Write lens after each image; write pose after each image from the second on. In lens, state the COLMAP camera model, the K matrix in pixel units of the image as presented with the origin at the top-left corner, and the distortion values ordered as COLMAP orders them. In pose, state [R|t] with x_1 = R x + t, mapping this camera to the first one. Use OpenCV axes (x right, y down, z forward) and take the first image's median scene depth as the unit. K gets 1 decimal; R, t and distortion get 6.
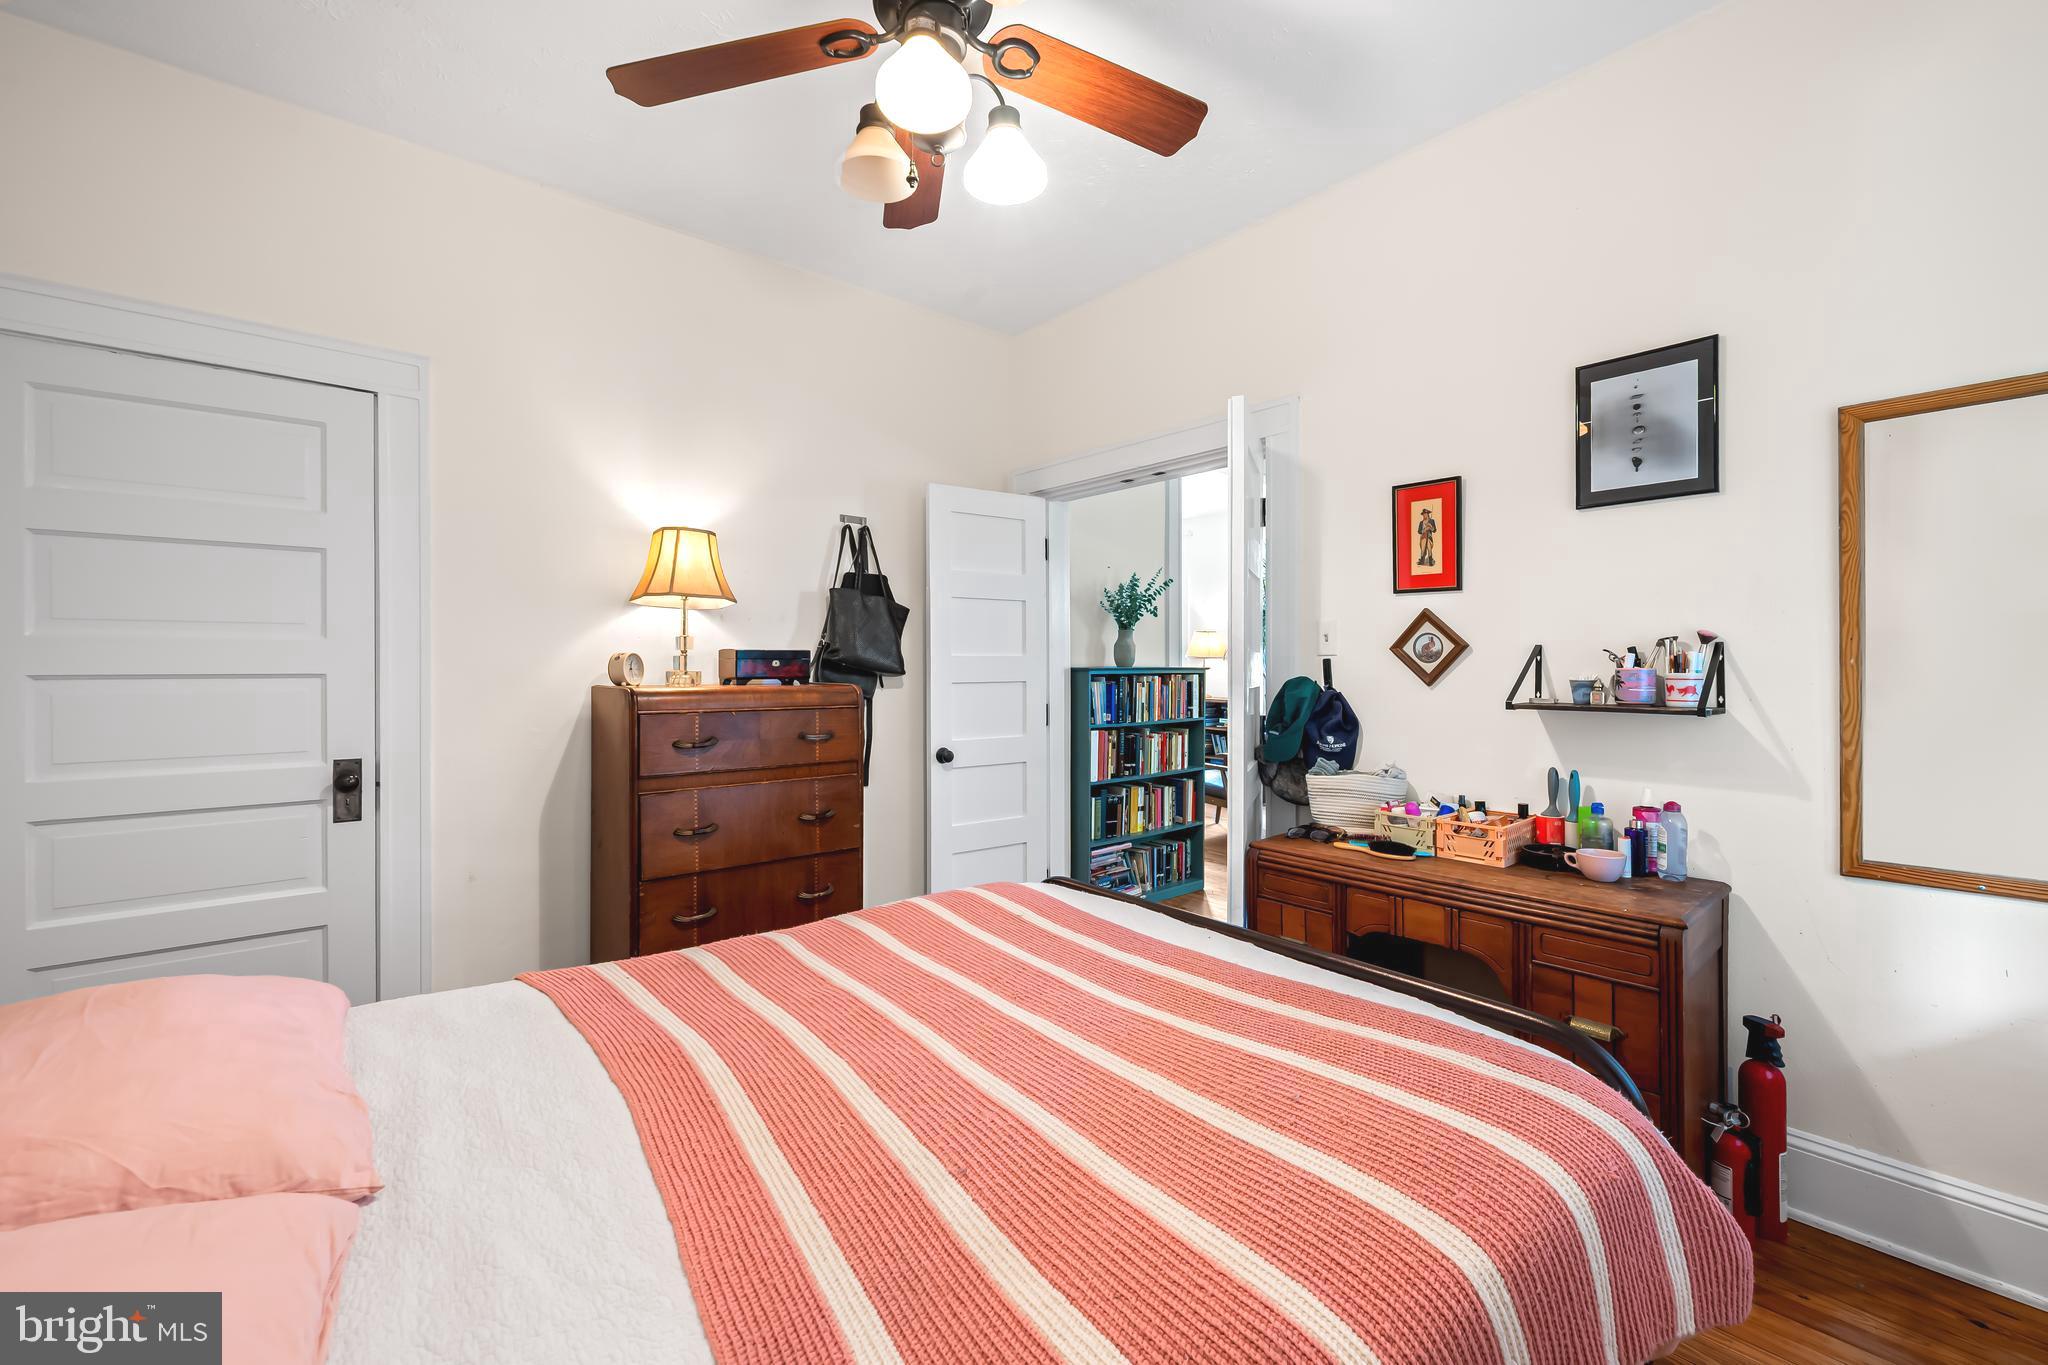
lens RADIAL K [[835.7, 0, 1030.4], [0, 835.7, 669.1], [0, 0, 1]] dist [-0.002405, 0.000013]
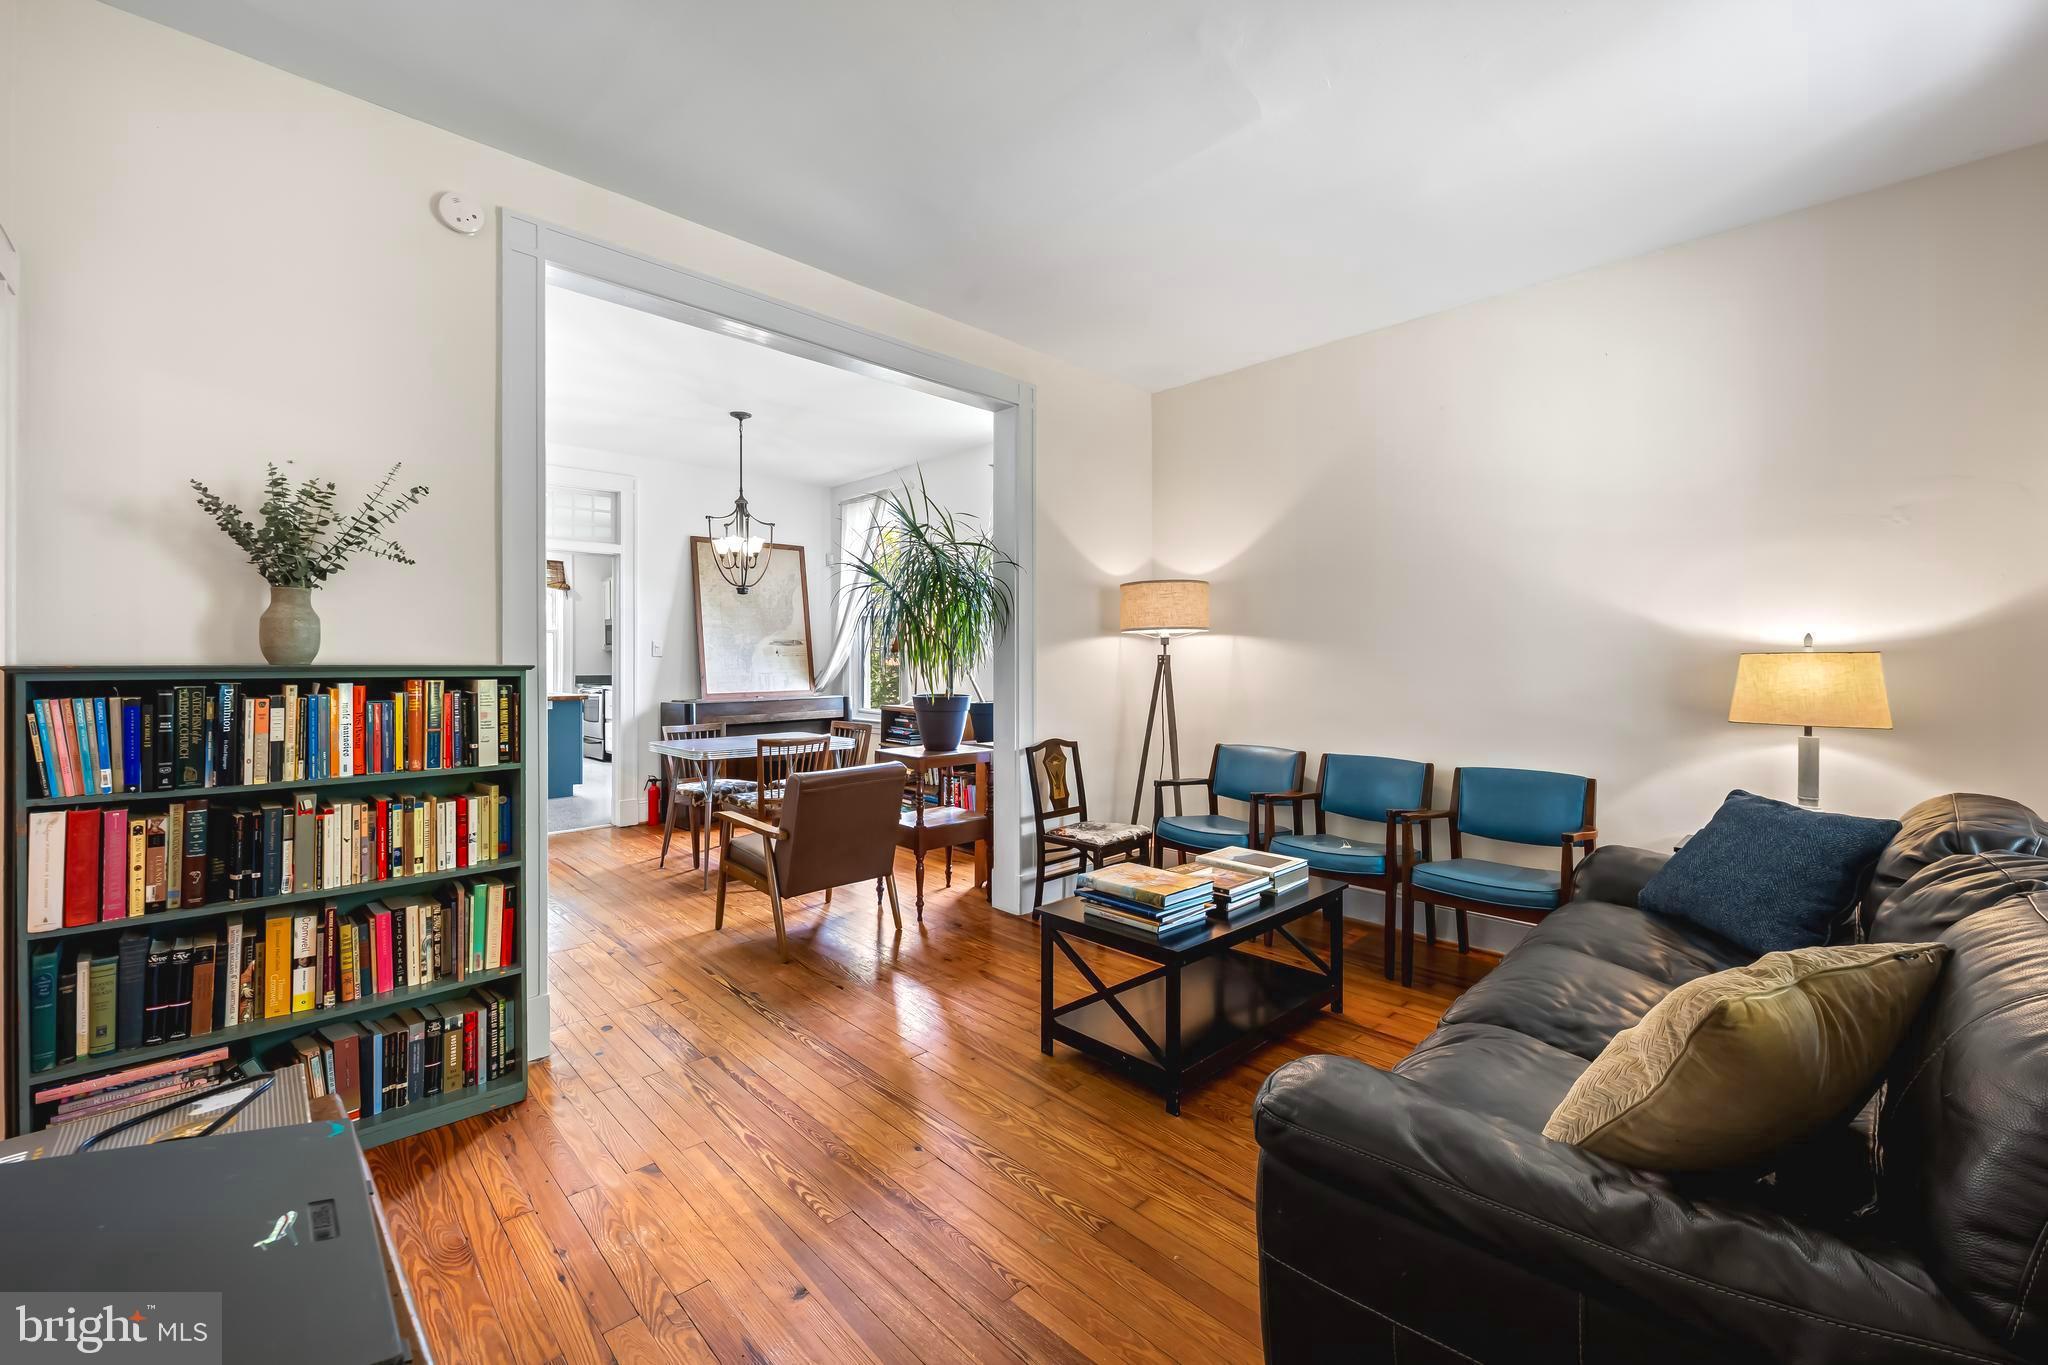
lens RADIAL K [[835.7, 0, 1030.4], [0, 835.7, 669.1], [0, 0, 1]] dist [-0.002405, 0.000013]
pose [[0.998056, -0.001526, 0.062307, 0.887420], [0.001439, 0.999998, 0.001444, 0.000036], [-0.062309, -0.001351, 0.998056, 0.865805]]
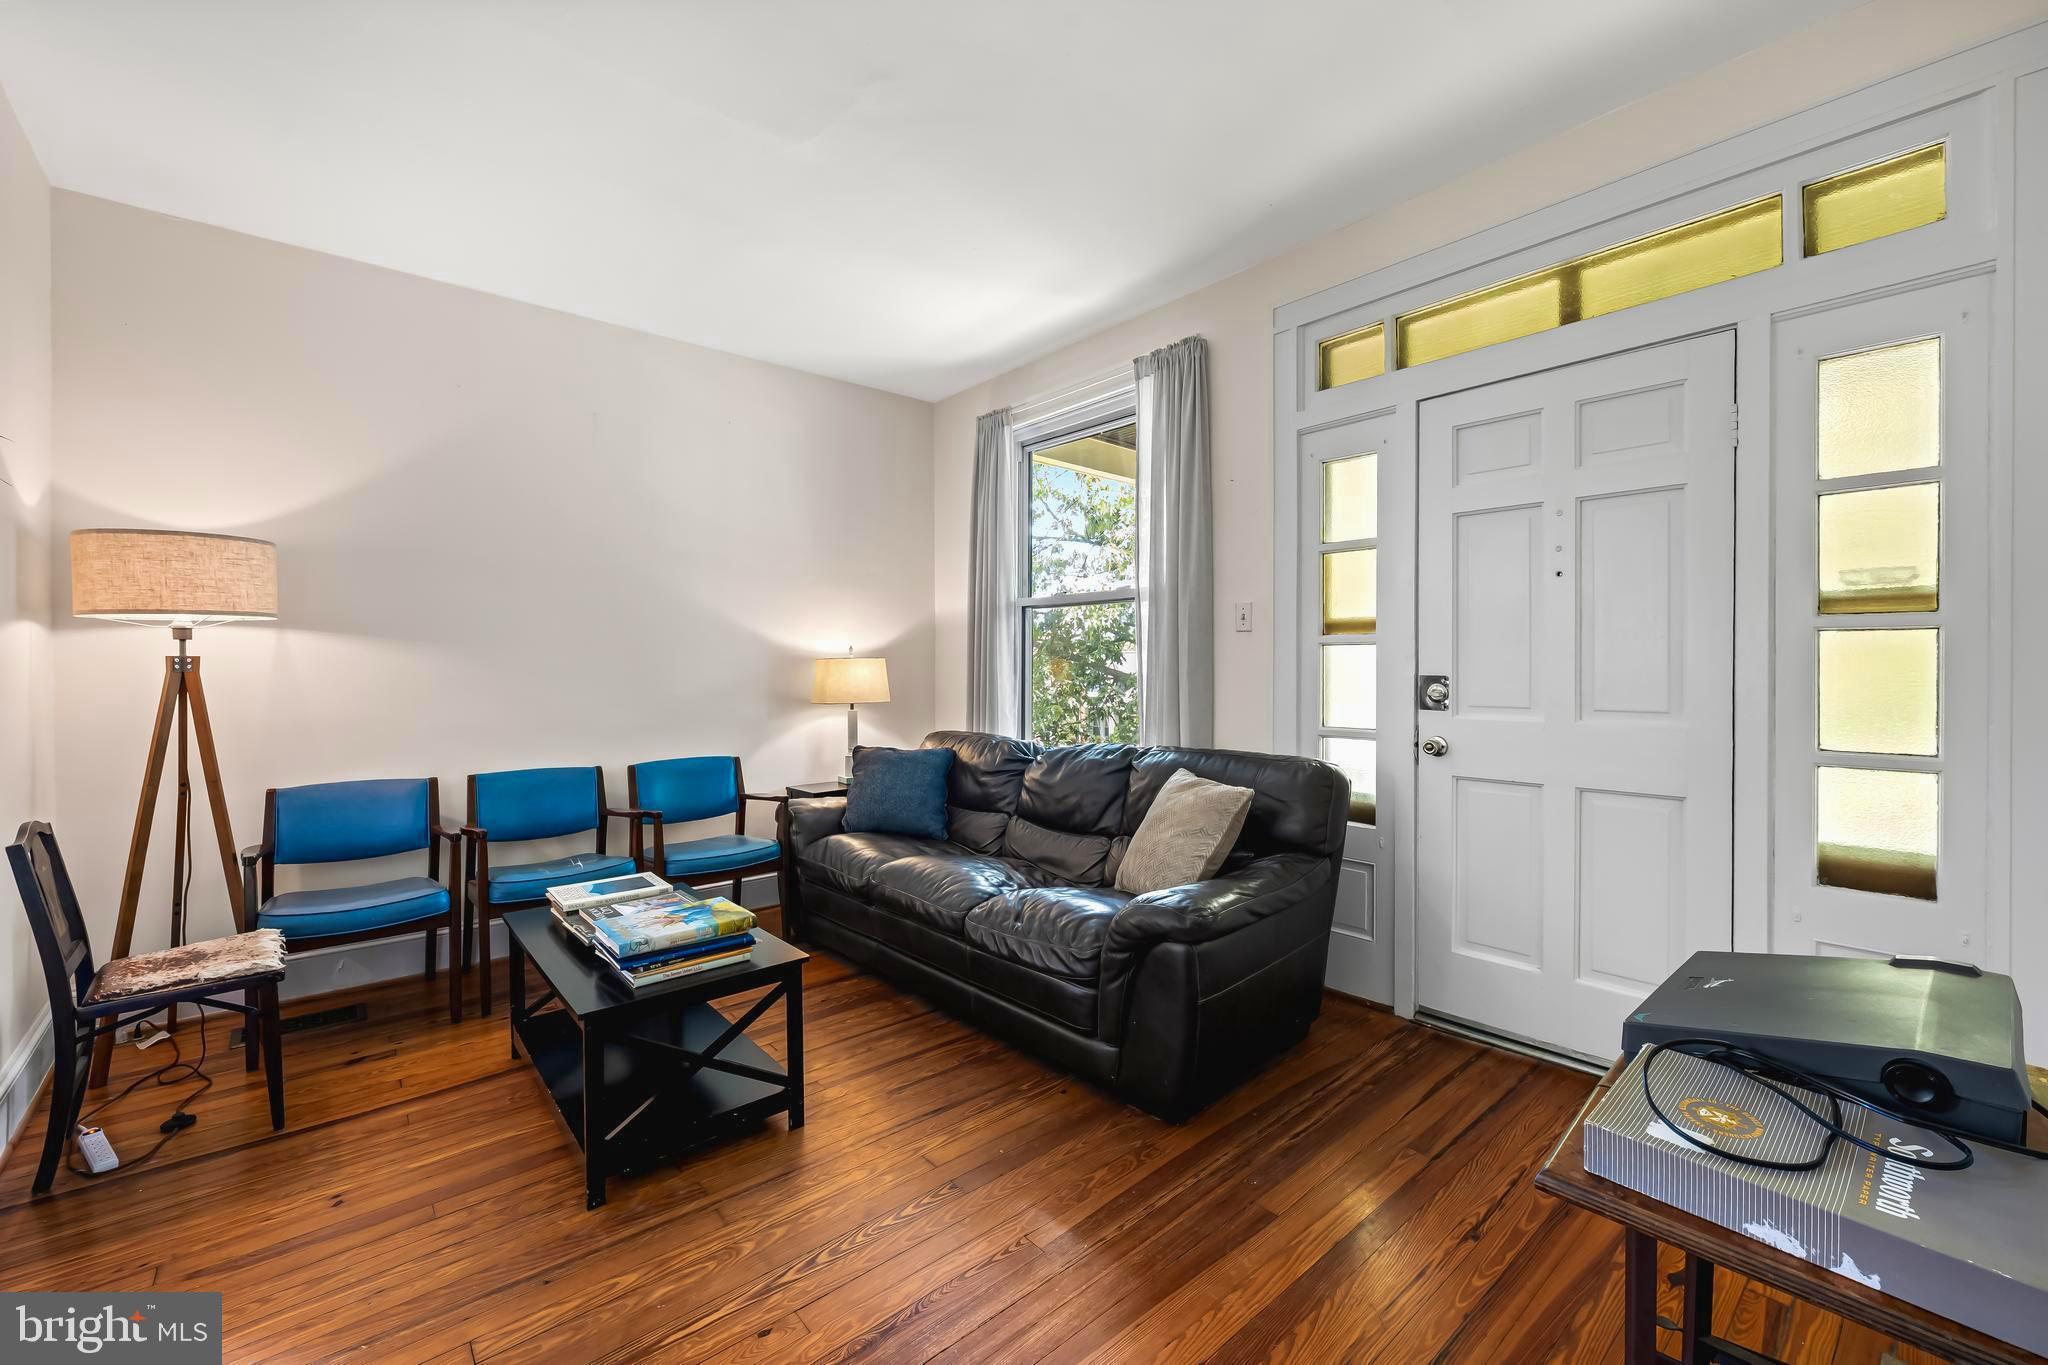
lens RADIAL K [[835.7, 0, 1030.4], [0, 835.7, 669.1], [0, 0, 1]] dist [-0.002405, 0.000013]
pose [[-0.016012, -0.007544, 0.999843, 0.222713], [0.012406, 0.999893, 0.007743, -0.004261], [-0.999795, 0.012528, -0.015916, 1.513747]]
